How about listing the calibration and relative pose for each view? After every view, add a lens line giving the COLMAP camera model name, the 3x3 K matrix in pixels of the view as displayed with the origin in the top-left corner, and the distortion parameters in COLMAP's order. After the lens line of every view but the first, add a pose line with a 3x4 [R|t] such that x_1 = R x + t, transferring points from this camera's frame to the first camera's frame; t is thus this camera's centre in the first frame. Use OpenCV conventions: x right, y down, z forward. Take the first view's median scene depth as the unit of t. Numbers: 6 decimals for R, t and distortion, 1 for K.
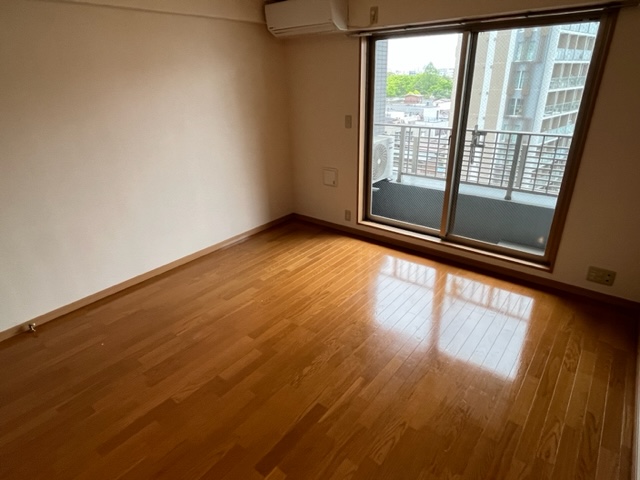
lens RADIAL K [[368.4, 0, 320.3], [0, 368.4, 238.1], [0, 0, 1]] dist [-0.026319, -0.001013]
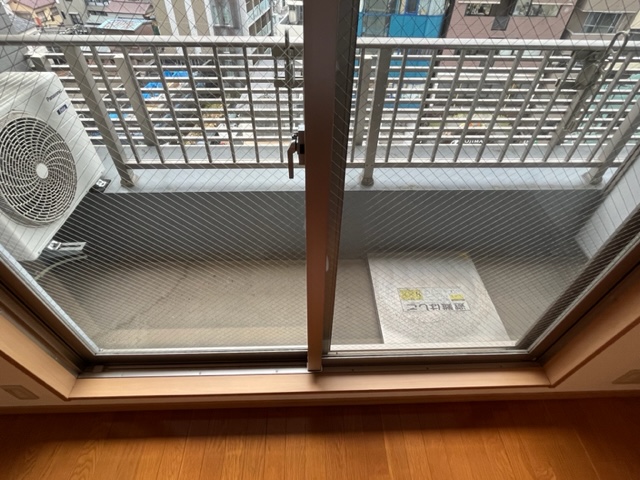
lens RADIAL K [[340.2, 0, 320.3], [0, 340.2, 241.8], [0, 0, 1]] dist [-0.002483, -0.000339]
pose [[0.759152, -0.429038, 0.489505, 0.221048], [0.225675, 0.878867, 0.420313, -0.288700], [-0.610540, -0.208612, 0.764017, 0.755863]]
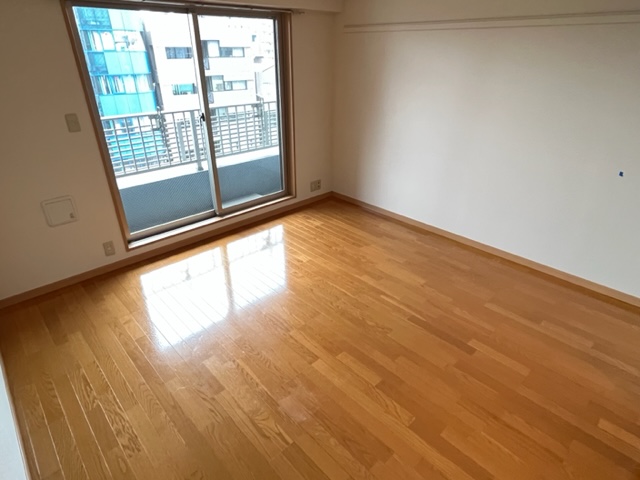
lens RADIAL K [[368.4, 0, 322.7], [0, 368.4, 239.8], [0, 0, 1]] dist [-0.026319, -0.001013]
pose [[0.127438, -0.424024, 0.896640, -0.609272], [0.396046, 0.850569, 0.345948, -0.189081], [-0.909344, 0.311024, 0.276328, 0.484948]]
